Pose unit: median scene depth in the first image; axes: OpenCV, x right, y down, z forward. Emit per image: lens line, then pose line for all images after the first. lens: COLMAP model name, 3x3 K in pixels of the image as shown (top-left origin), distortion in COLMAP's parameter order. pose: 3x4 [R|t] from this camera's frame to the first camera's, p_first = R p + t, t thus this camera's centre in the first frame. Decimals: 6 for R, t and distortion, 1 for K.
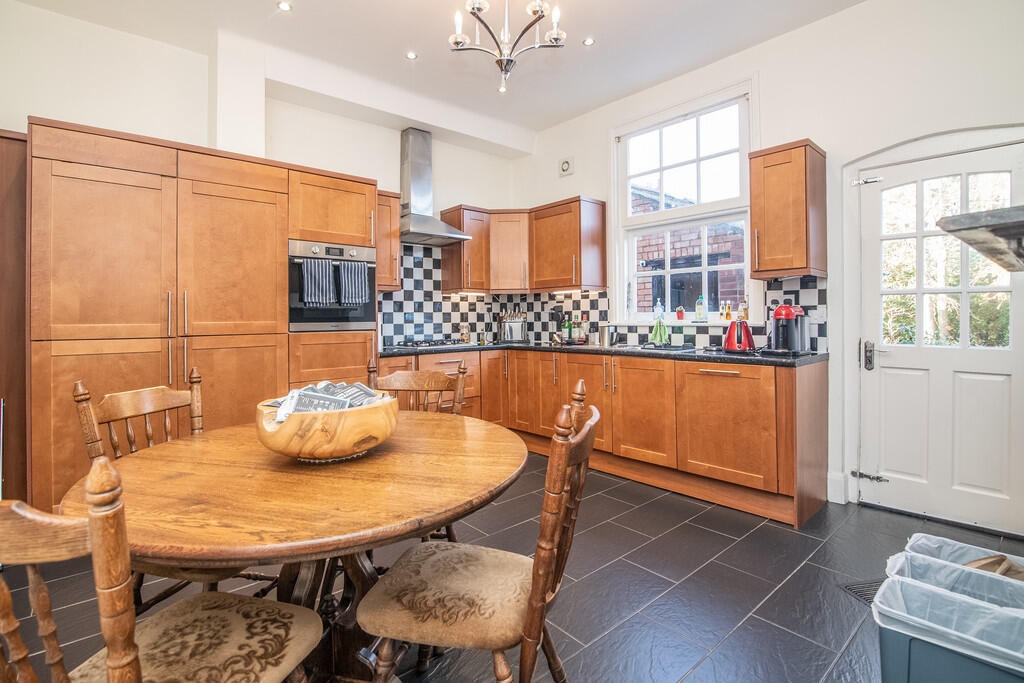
lens RADIAL K [[486.5, 0, 509.3], [0, 486.5, 313.2], [0, 0, 1]] dist [-0.003103, -0.000249]
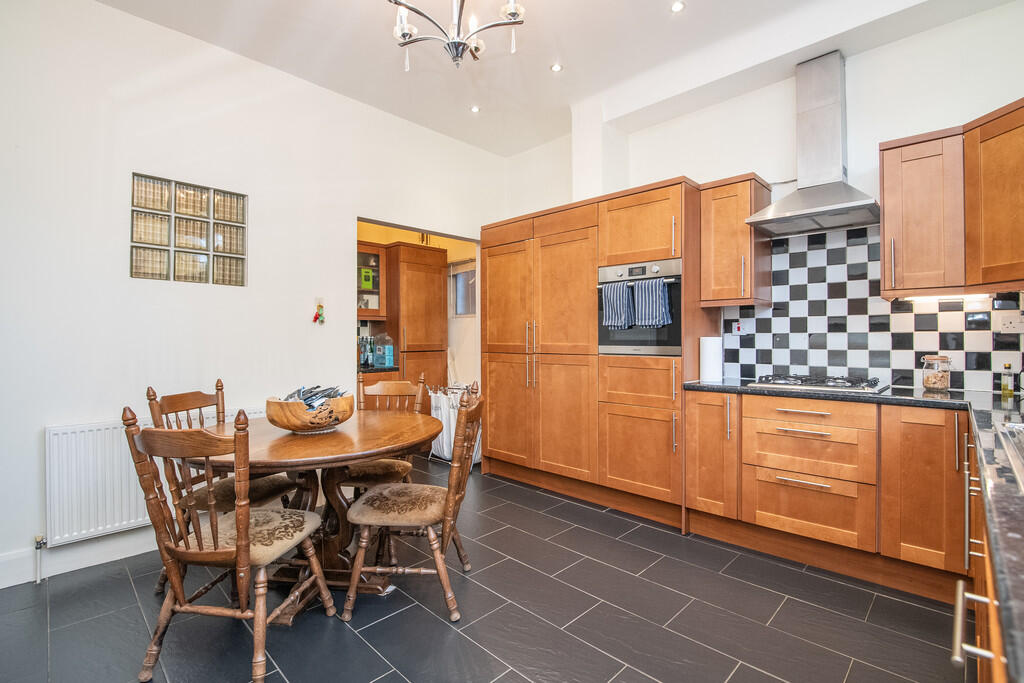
lens RADIAL K [[472.0, 0, 517.6], [0, 472.0, 342.9], [0, 0, 1]] dist [-0.017336, 0.000023]
pose [[0.081385, 0.006876, -0.996659, 0.442893], [0.007384, 0.999945, 0.007501, 0.003922], [0.996655, -0.007970, 0.081329, 0.568320]]
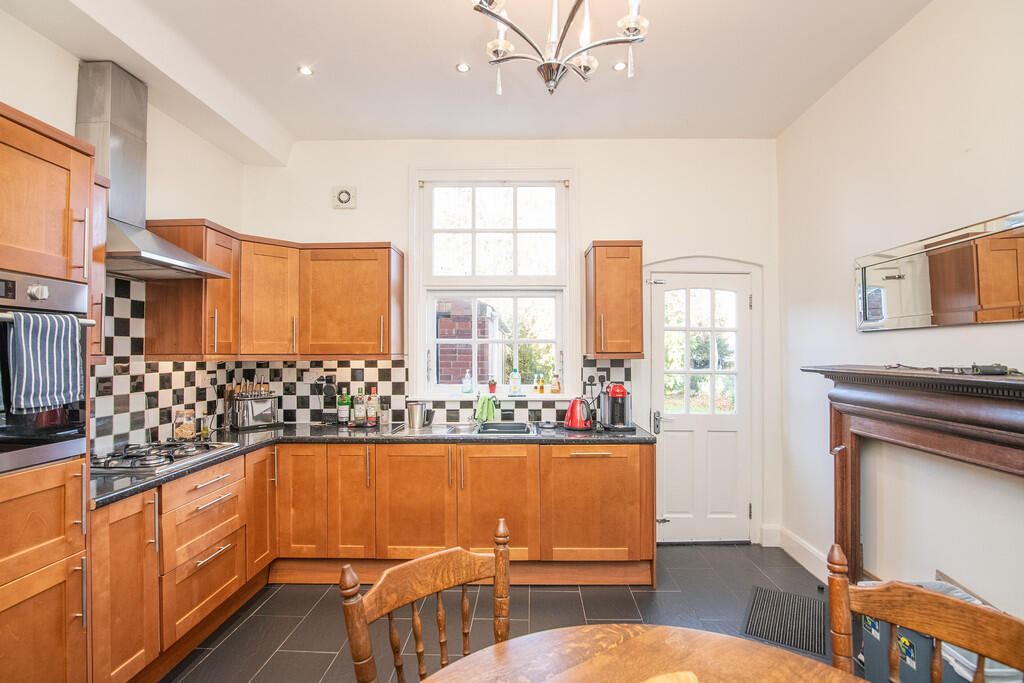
lens RADIAL K [[472.0, 0, 517.6], [0, 472.0, 342.9], [0, 0, 1]] dist [-0.017336, 0.000023]
pose [[0.674449, 0.024718, 0.737907, -0.284909], [-0.012642, 0.999680, -0.021933, -0.061689], [-0.738213, 0.005464, 0.674546, 0.324661]]
